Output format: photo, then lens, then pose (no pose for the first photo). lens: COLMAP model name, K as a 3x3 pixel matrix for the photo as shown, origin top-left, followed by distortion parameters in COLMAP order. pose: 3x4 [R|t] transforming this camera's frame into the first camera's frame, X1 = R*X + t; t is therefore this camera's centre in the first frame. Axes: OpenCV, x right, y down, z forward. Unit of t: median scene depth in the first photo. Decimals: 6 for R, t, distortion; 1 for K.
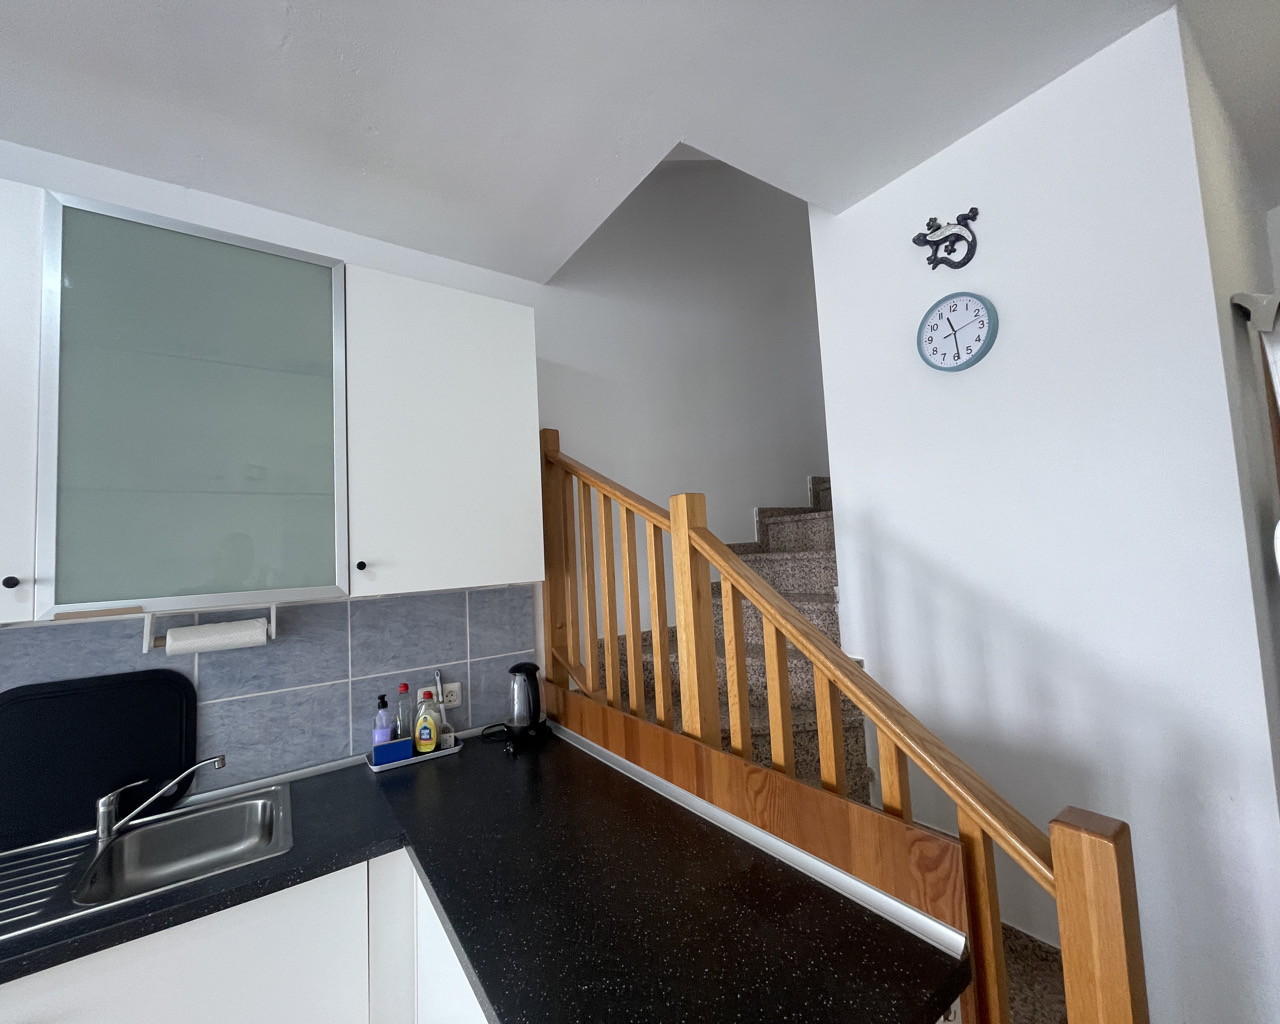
lens RADIAL K [[517.8, 0, 638.7], [0, 517.8, 516.7], [0, 0, 1]] dist [-0.004114, 0.000697]
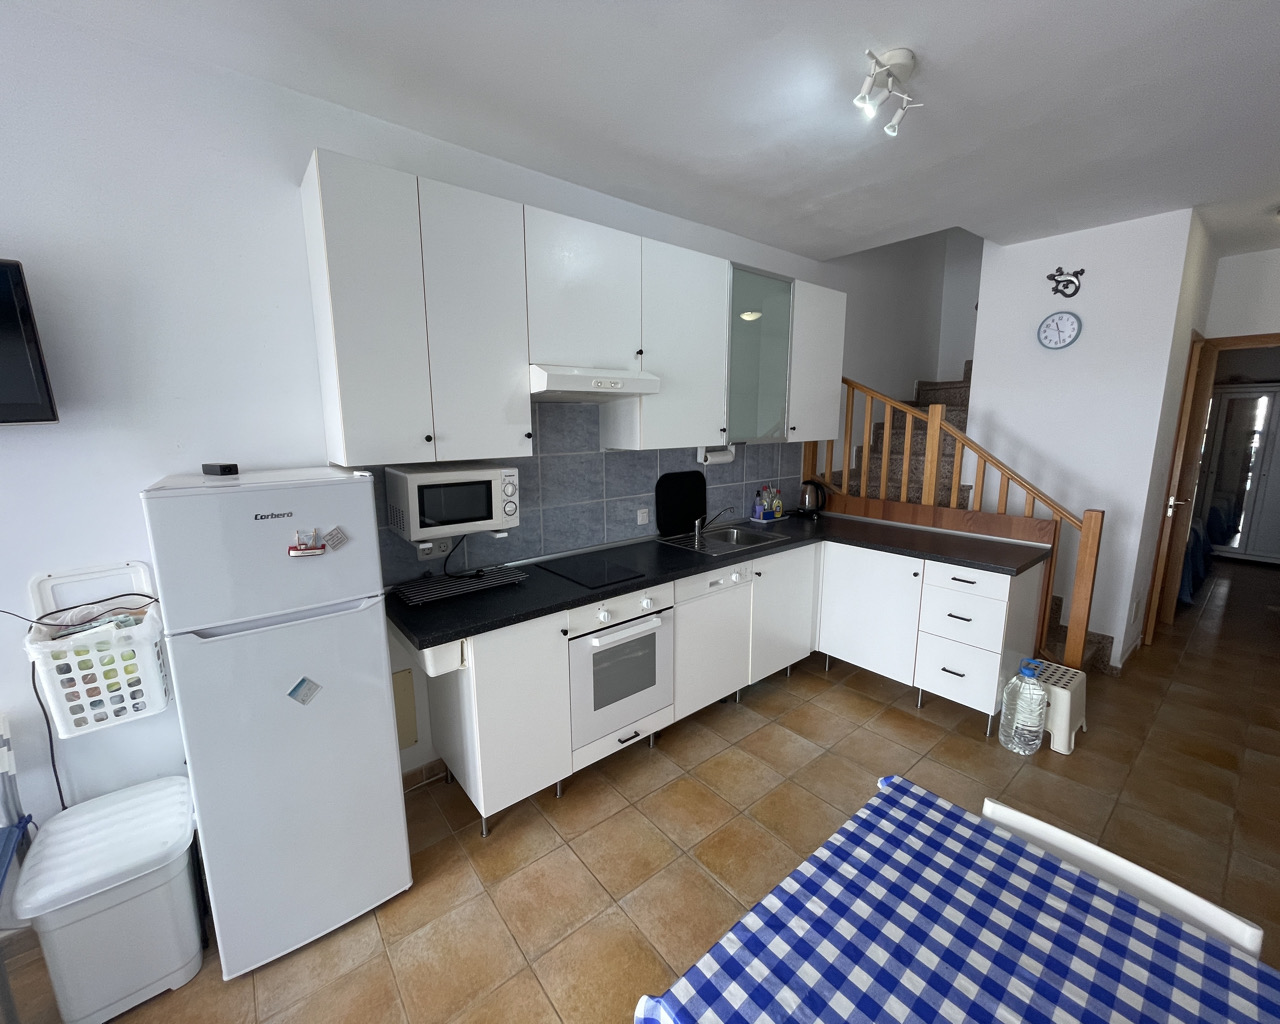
lens RADIAL K [[517.8, 0, 636.6], [0, 517.8, 502.3], [0, 0, 1]] dist [-0.004114, 0.000697]
pose [[0.996182, 0.038006, 0.078595, -1.219837], [-0.055013, 0.972316, 0.227103, -0.059477], [-0.067788, -0.230560, 0.970694, -1.066856]]
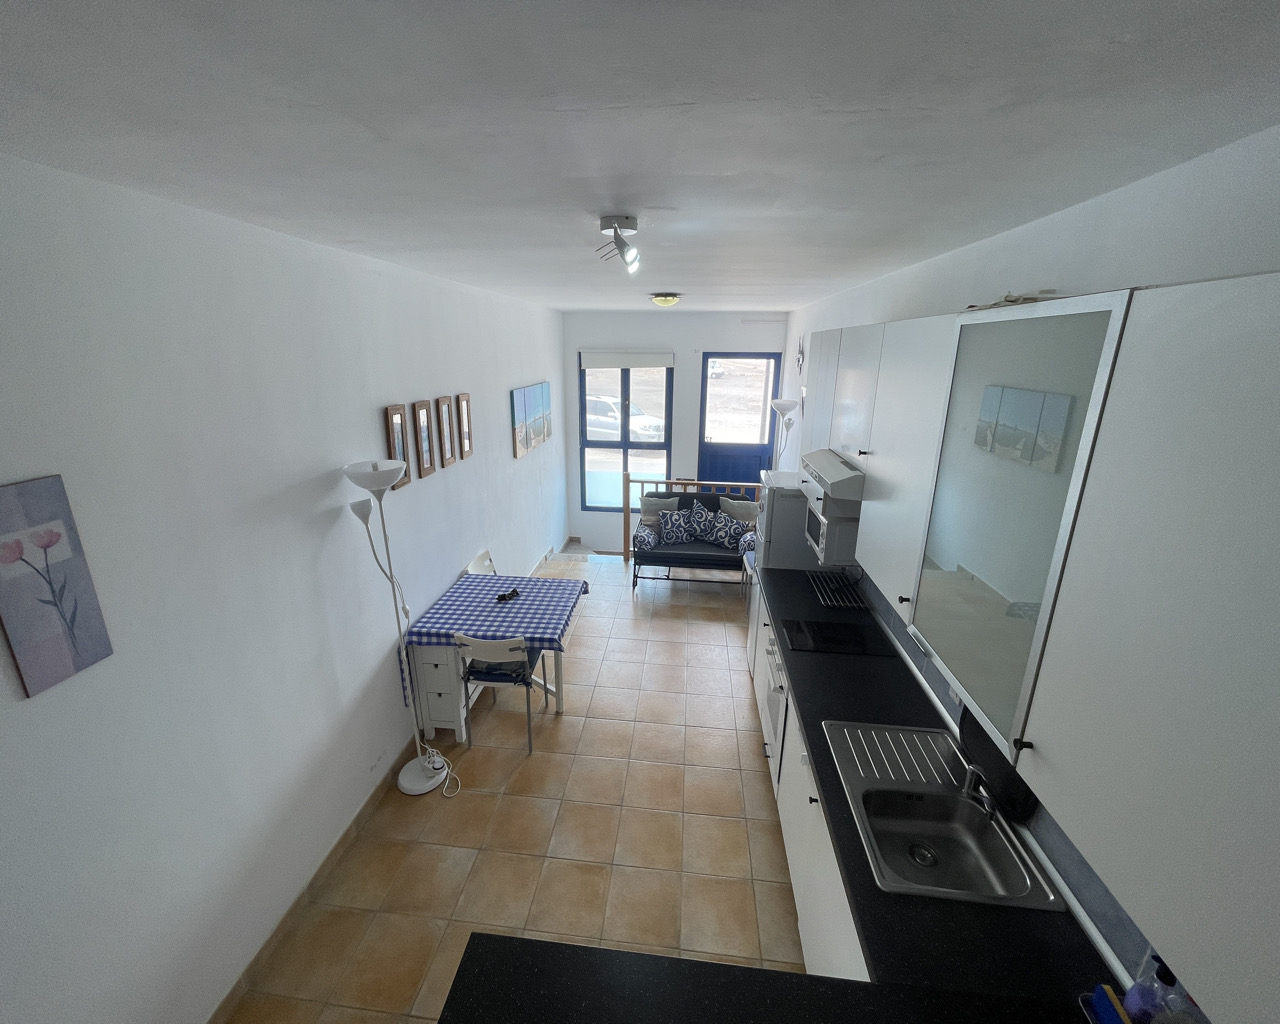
lens RADIAL K [[517.8, 0, 631.9], [0, 517.8, 491.8], [0, 0, 1]] dist [-0.004114, 0.000697]
pose [[-0.658305, 0.252600, -0.709104, 0.236338], [0.093221, 0.962121, 0.256188, -0.437869], [0.746957, 0.102546, -0.656917, 0.920726]]
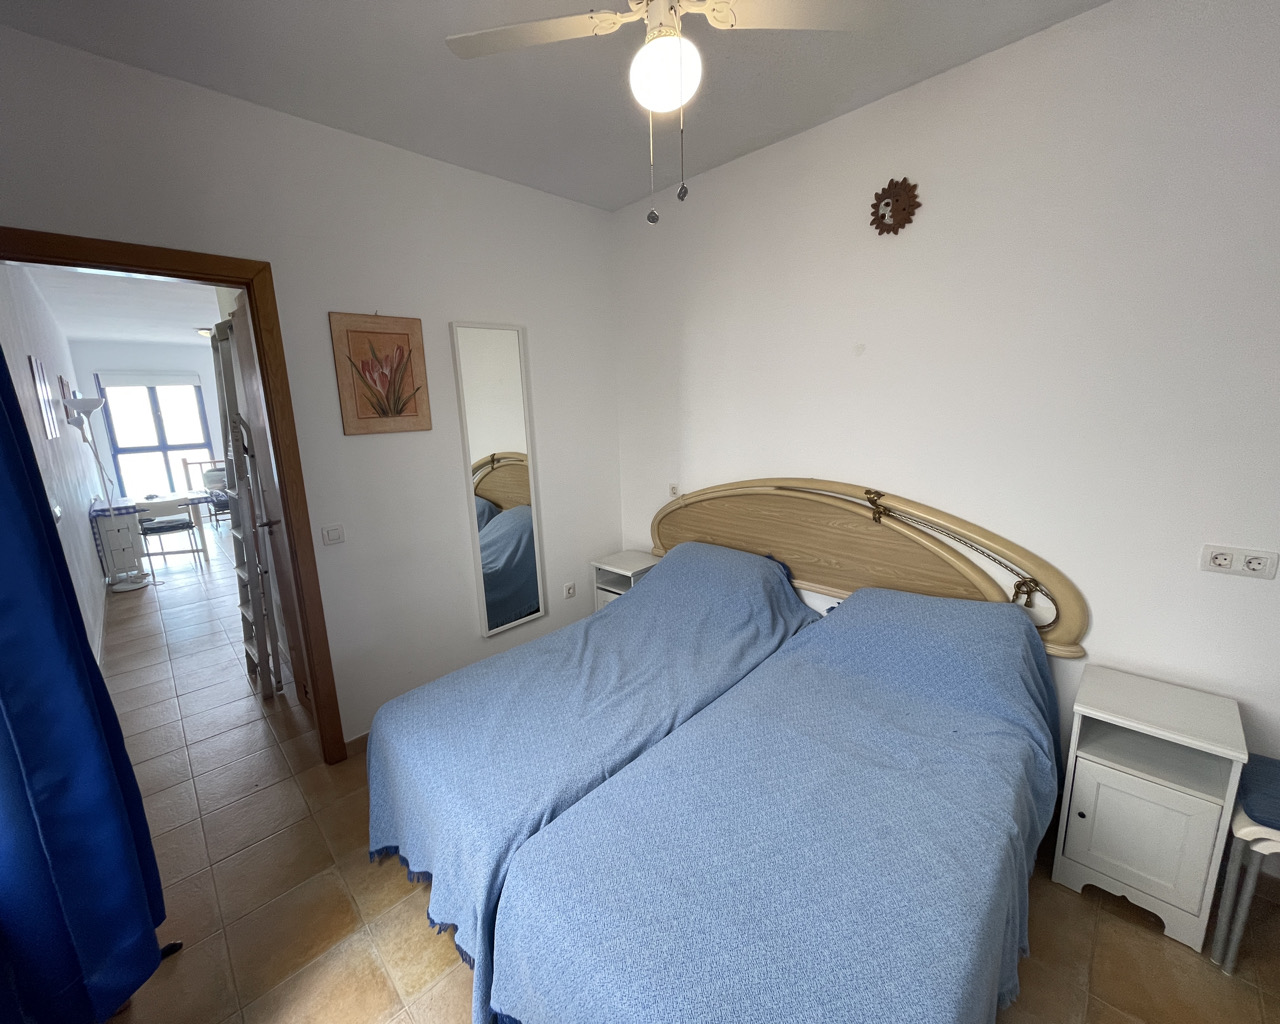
lens RADIAL K [[517.8, 0, 641.4], [0, 517.8, 503.0], [0, 0, 1]] dist [-0.004114, 0.000697]
pose [[0.178579, 0.236723, -0.955025, 3.153398], [0.096996, 0.961663, 0.256506, -0.065108], [0.979133, -0.138440, 0.148772, 1.935261]]
